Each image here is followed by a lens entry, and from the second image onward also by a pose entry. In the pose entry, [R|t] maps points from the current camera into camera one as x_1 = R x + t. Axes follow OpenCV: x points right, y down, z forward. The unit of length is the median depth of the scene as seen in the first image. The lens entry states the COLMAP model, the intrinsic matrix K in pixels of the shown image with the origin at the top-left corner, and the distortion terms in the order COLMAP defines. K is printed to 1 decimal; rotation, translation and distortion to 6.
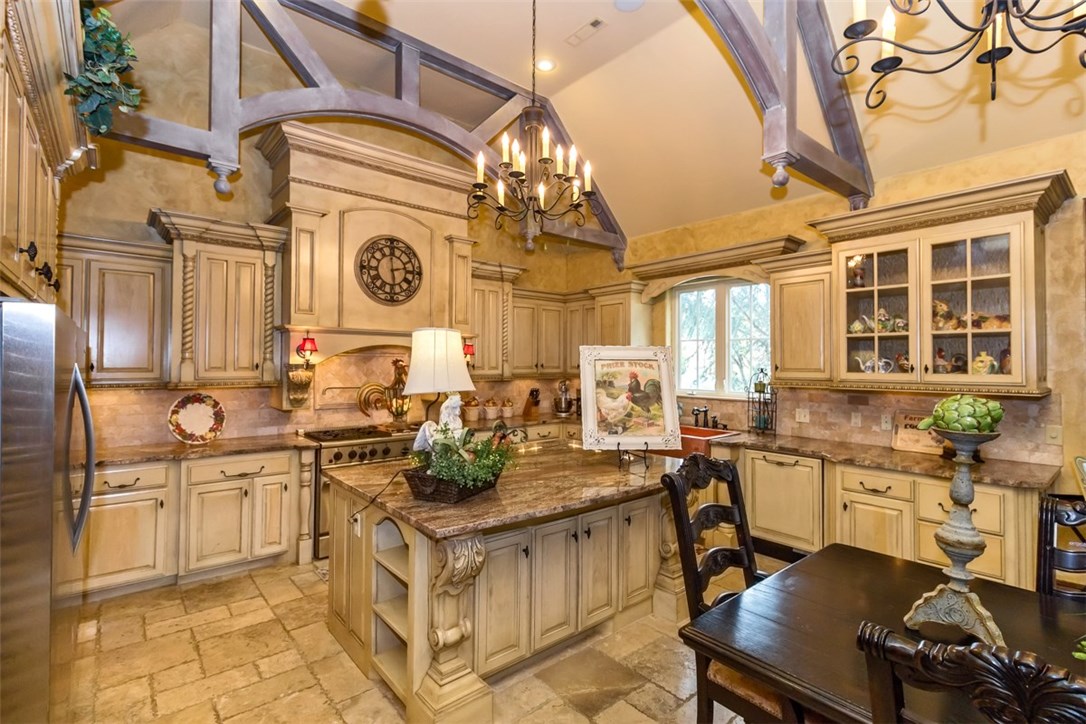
lens RADIAL K [[503.8, 0, 539.1], [0, 503.8, 359.4], [0, 0, 1]] dist [-0.001782, 0.000371]
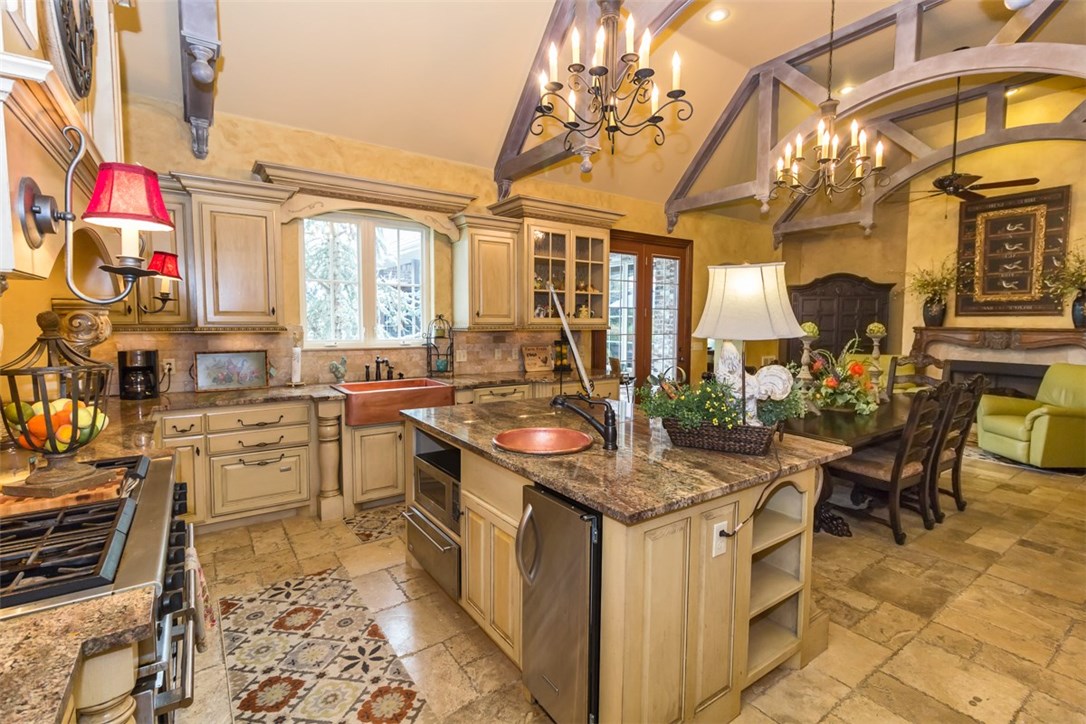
lens RADIAL K [[503.8, 0, 537.7], [0, 503.8, 358.4], [0, 0, 1]] dist [-0.001782, 0.000371]
pose [[0.082893, -0.074662, 0.993758, -0.671524], [-0.014412, 0.996995, 0.076108, 0.029066], [-0.996454, -0.020631, 0.081568, 0.798177]]
